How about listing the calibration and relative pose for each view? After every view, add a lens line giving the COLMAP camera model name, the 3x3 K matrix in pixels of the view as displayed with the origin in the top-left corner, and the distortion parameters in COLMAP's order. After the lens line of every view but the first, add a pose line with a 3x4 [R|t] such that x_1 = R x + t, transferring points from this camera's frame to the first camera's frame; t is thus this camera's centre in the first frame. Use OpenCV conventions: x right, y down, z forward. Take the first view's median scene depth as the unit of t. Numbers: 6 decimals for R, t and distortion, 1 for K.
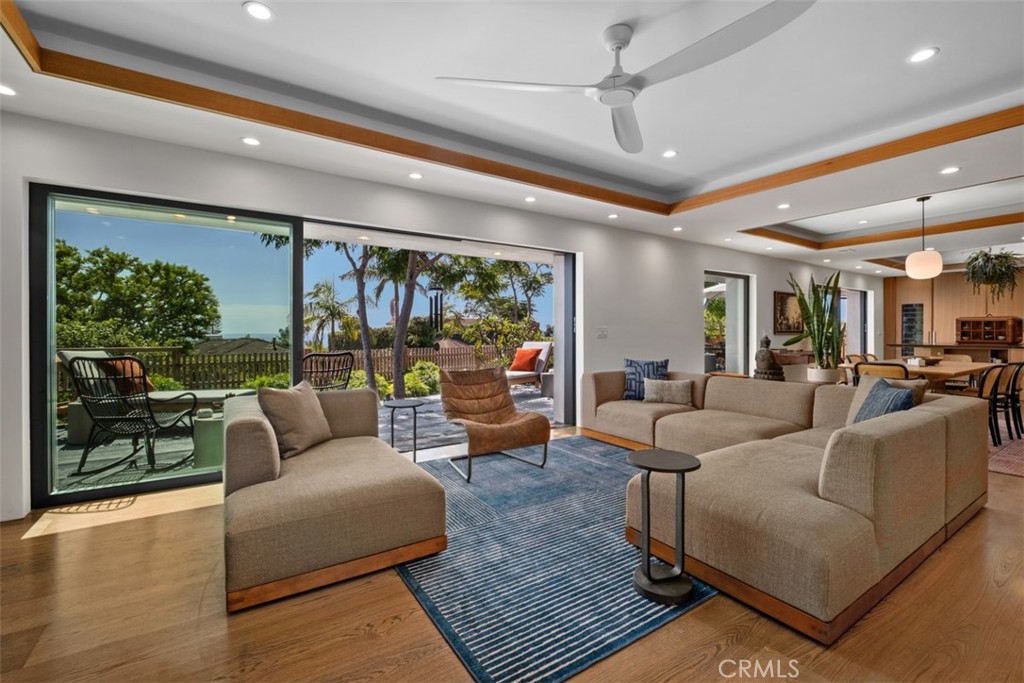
lens RADIAL K [[442.7, 0, 510.7], [0, 442.7, 336.0], [0, 0, 1]] dist [0.001771, -0.005743]
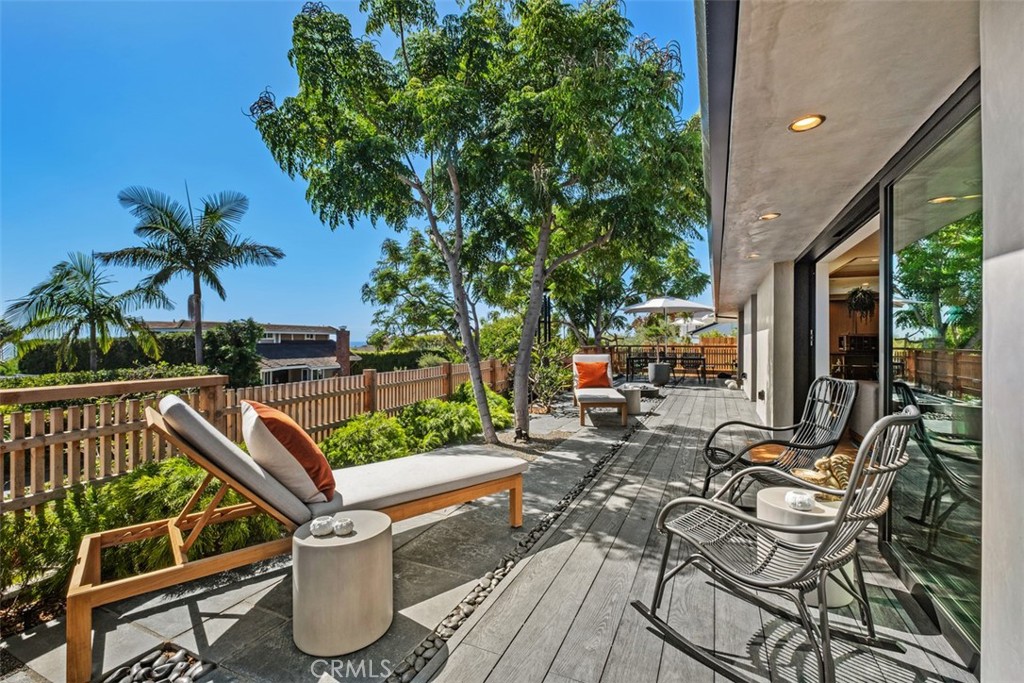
lens RADIAL K [[442.7, 0, 515.0], [0, 442.7, 338.6], [0, 0, 1]] dist [0.001771, -0.005743]
pose [[0.848246, 0.005552, 0.529573, -0.700458], [0.002027, 0.999904, -0.013730, -0.009099], [-0.529598, 0.012720, 0.848153, 0.395239]]
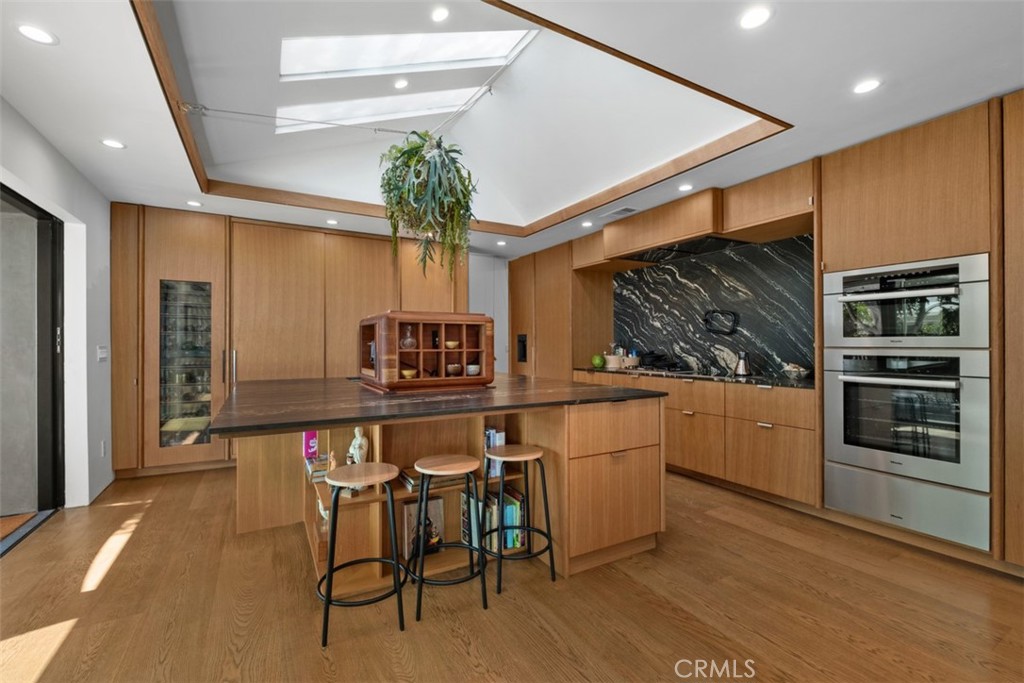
lens RADIAL K [[442.7, 0, 510.0], [0, 442.7, 342.9], [0, 0, 1]] dist [0.001771, -0.005743]
pose [[0.066458, 0.002704, 0.997786, 0.751171], [0.011296, 0.999930, -0.003462, -0.017154], [-0.997725, 0.011501, 0.066423, 0.965491]]
